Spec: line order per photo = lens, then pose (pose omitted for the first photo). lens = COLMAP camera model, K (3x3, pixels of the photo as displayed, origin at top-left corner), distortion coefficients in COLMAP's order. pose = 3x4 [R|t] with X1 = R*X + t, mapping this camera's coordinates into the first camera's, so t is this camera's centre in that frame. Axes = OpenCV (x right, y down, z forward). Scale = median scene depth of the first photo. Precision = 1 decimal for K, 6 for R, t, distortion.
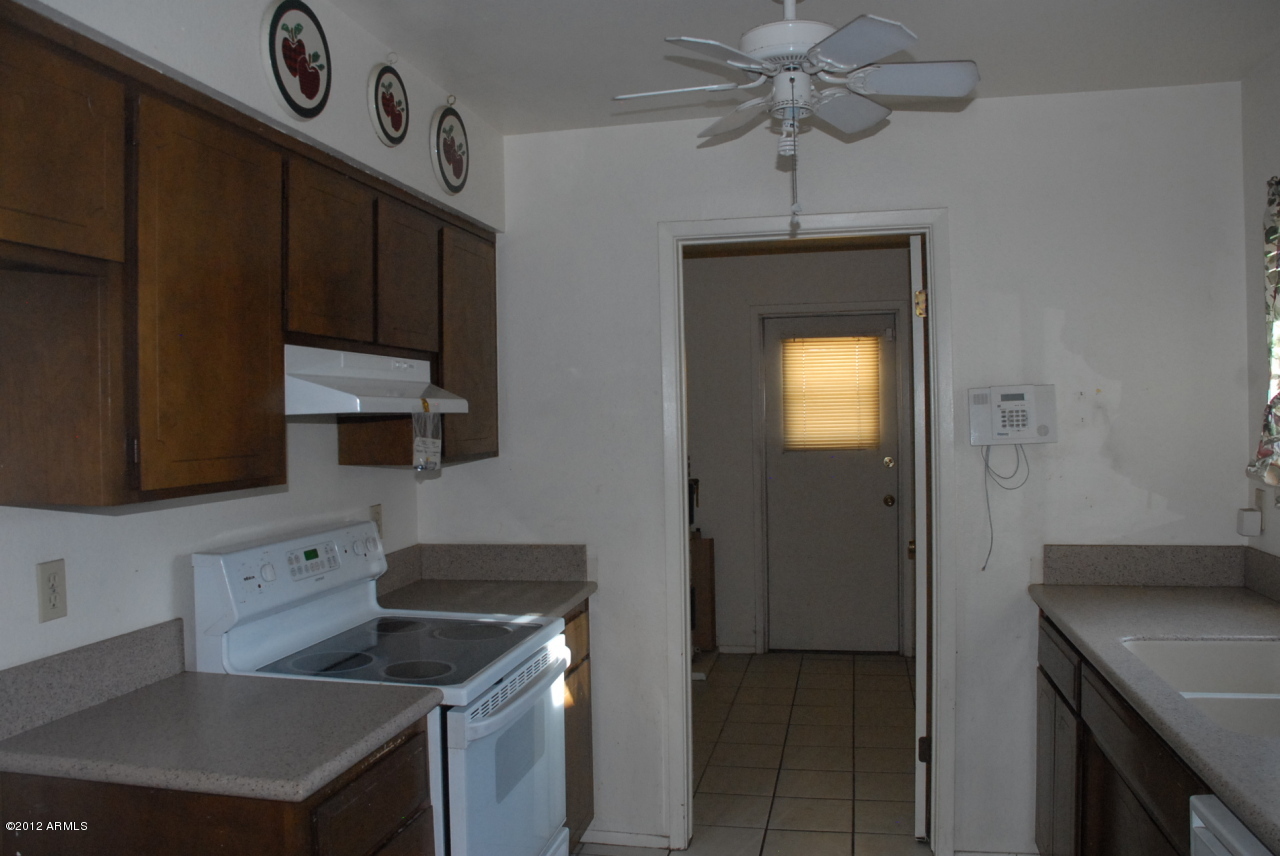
lens RADIAL K [[988.2, 0, 636.9], [0, 988.2, 435.8], [0, 0, 1]] dist [-0.170179, 0.116760]
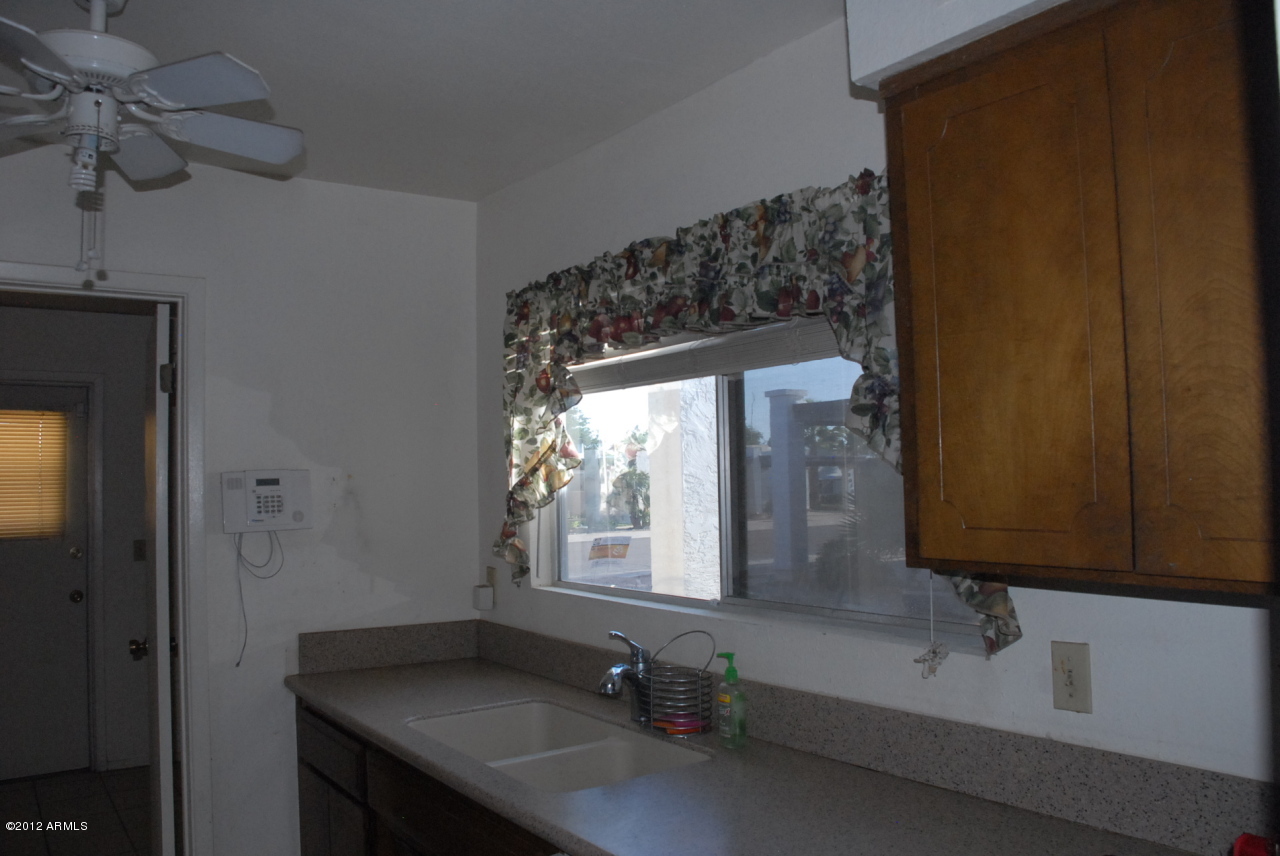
lens RADIAL K [[988.2, 0, 636.9], [0, 988.2, 435.8], [0, 0, 1]] dist [-0.170179, 0.116760]
pose [[0.668152, 0.044479, 0.742694, -0.086182], [0.020669, 0.996717, -0.078286, -0.003141], [-0.743737, 0.067658, 0.665039, 0.088362]]
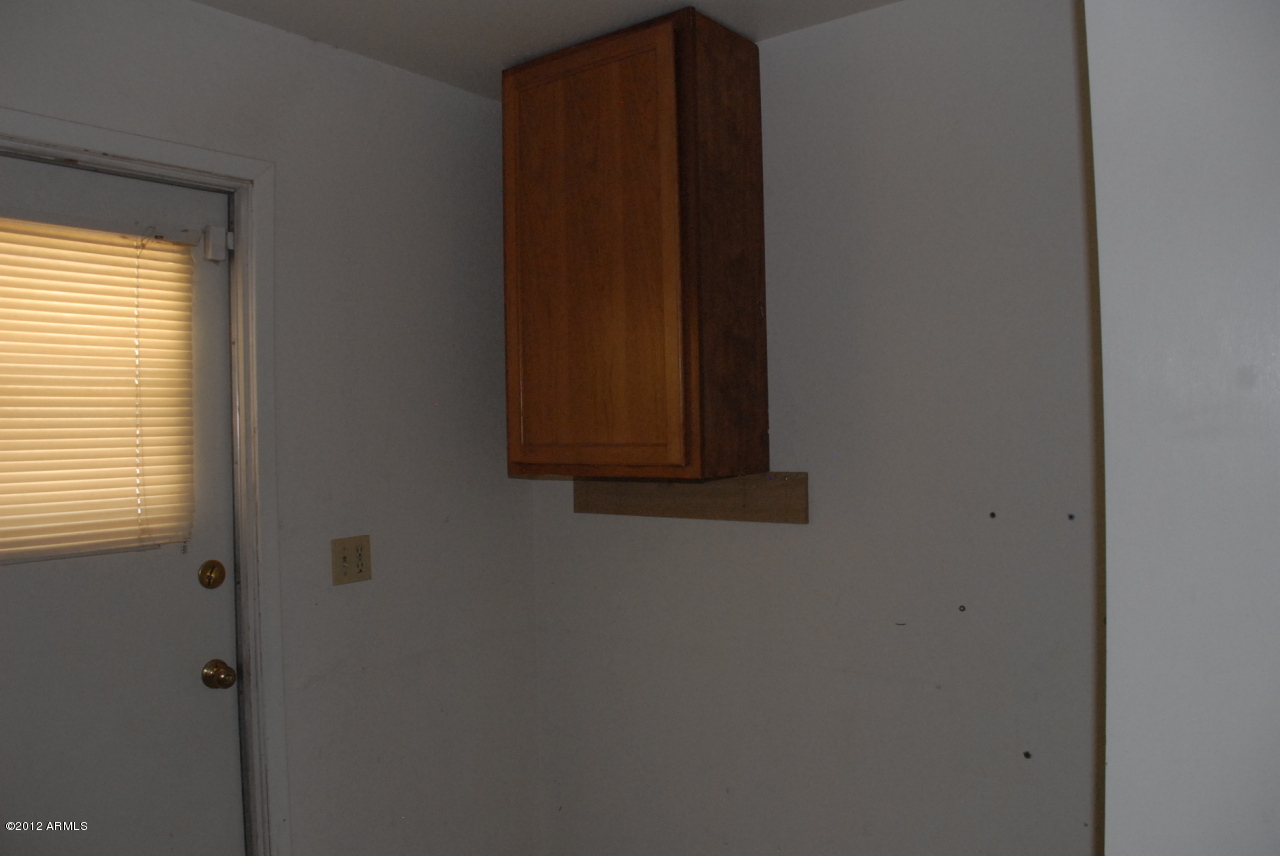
lens RADIAL K [[988.2, 0, 636.9], [0, 988.2, 435.8], [0, 0, 1]] dist [-0.170179, 0.116760]
pose [[0.413767, 0.010704, 0.910320, -0.033976], [0.028151, 0.999302, -0.024545, -0.027324], [-0.909948, 0.035783, 0.413177, 1.395599]]
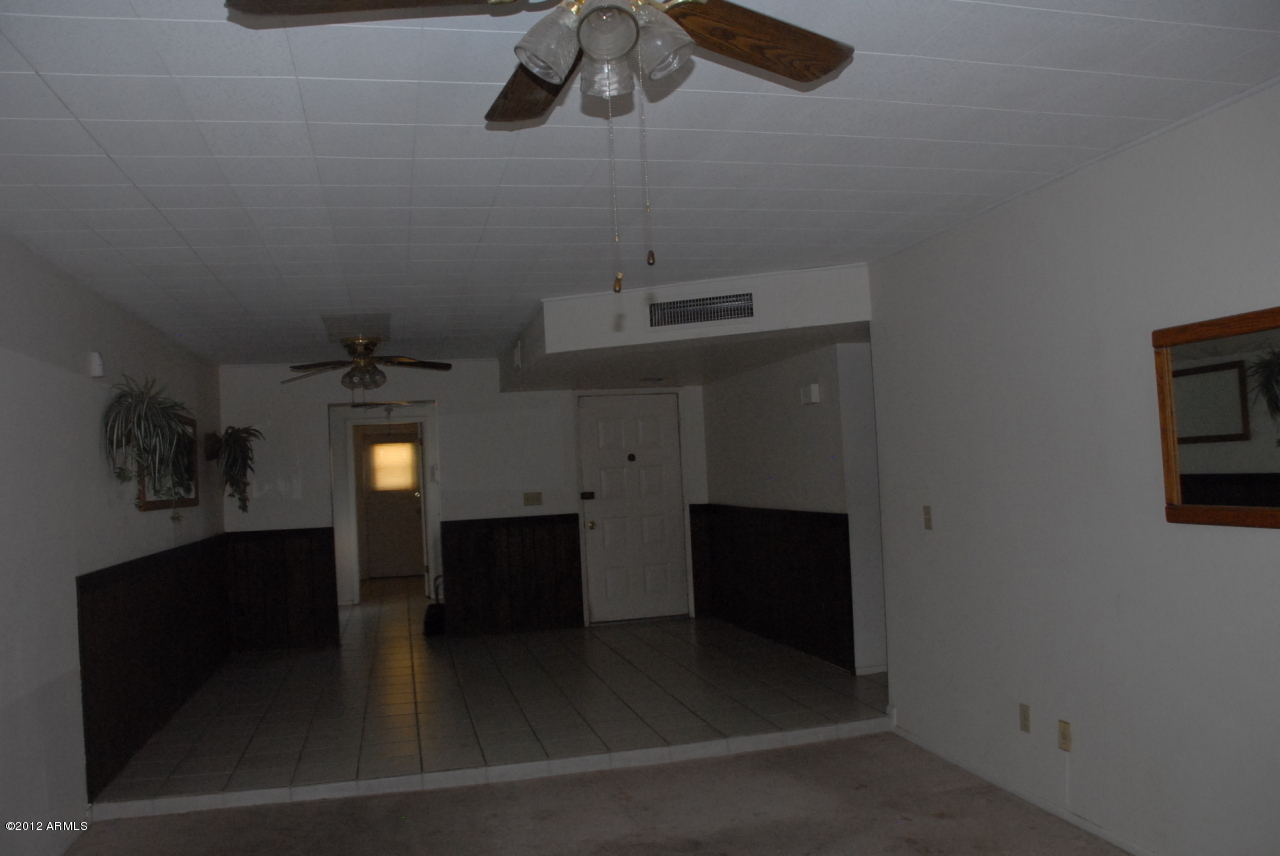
lens RADIAL K [[988.2, 0, 636.9], [0, 988.2, 435.8], [0, 0, 1]] dist [-0.170179, 0.116760]
pose [[0.899390, -0.010649, 0.437018, -0.644106], [0.041718, 0.997231, -0.061557, 0.109034], [-0.435153, 0.073595, 0.897344, -2.933156]]
